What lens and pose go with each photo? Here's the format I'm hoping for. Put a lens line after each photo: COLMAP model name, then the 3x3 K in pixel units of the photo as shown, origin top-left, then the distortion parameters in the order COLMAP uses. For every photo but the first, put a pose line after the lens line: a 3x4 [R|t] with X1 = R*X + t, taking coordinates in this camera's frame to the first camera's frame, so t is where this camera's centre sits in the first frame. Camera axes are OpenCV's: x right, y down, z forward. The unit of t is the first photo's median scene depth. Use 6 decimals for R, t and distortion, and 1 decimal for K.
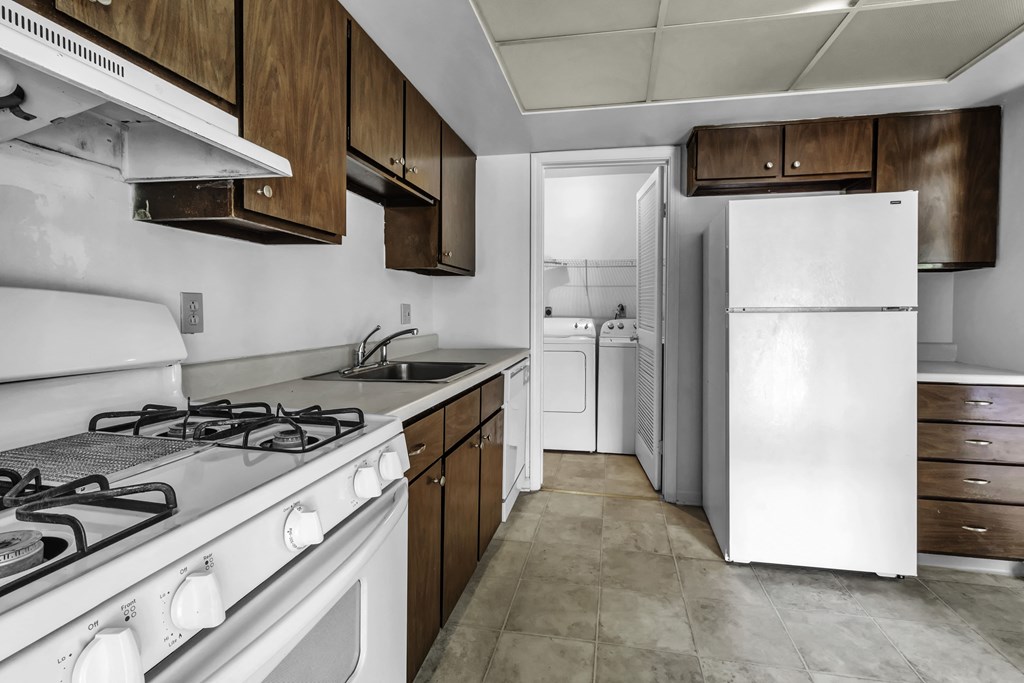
lens RADIAL K [[476.9, 0, 512.4], [0, 476.9, 323.9], [0, 0, 1]] dist [0.002395, -0.000203]
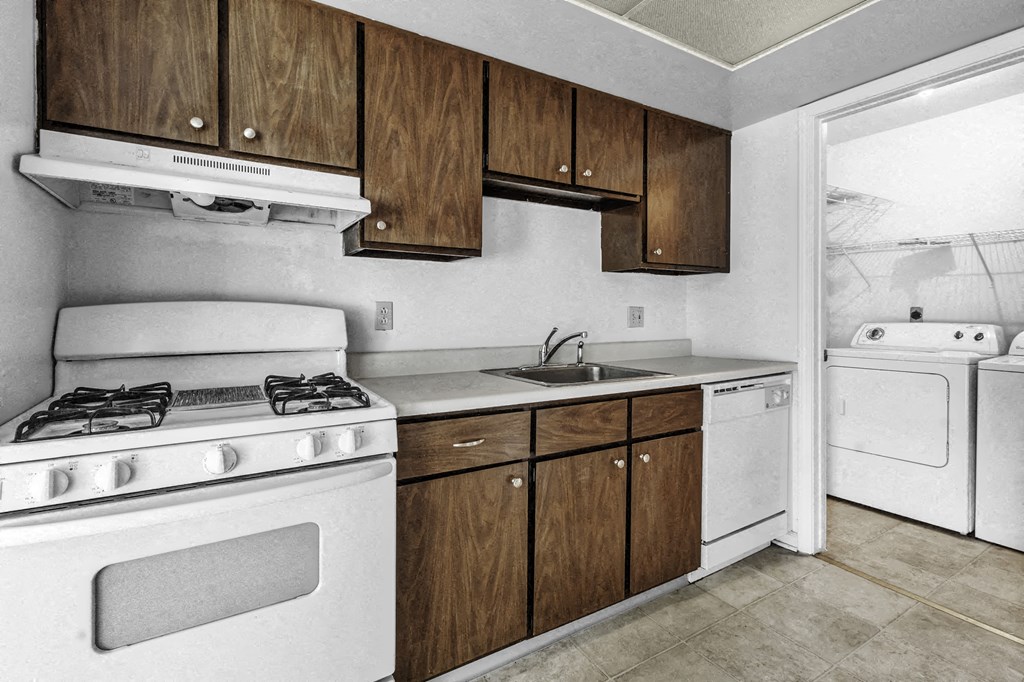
lens RADIAL K [[471.4, 0, 516.2], [0, 471.4, 315.8], [0, 0, 1]] dist [0.002843, -0.000386]
pose [[0.670639, -0.001775, -0.741782, 0.373876], [-0.016103, 0.999727, -0.016951, -0.003398], [0.741609, 0.023313, 0.670427, 0.203866]]
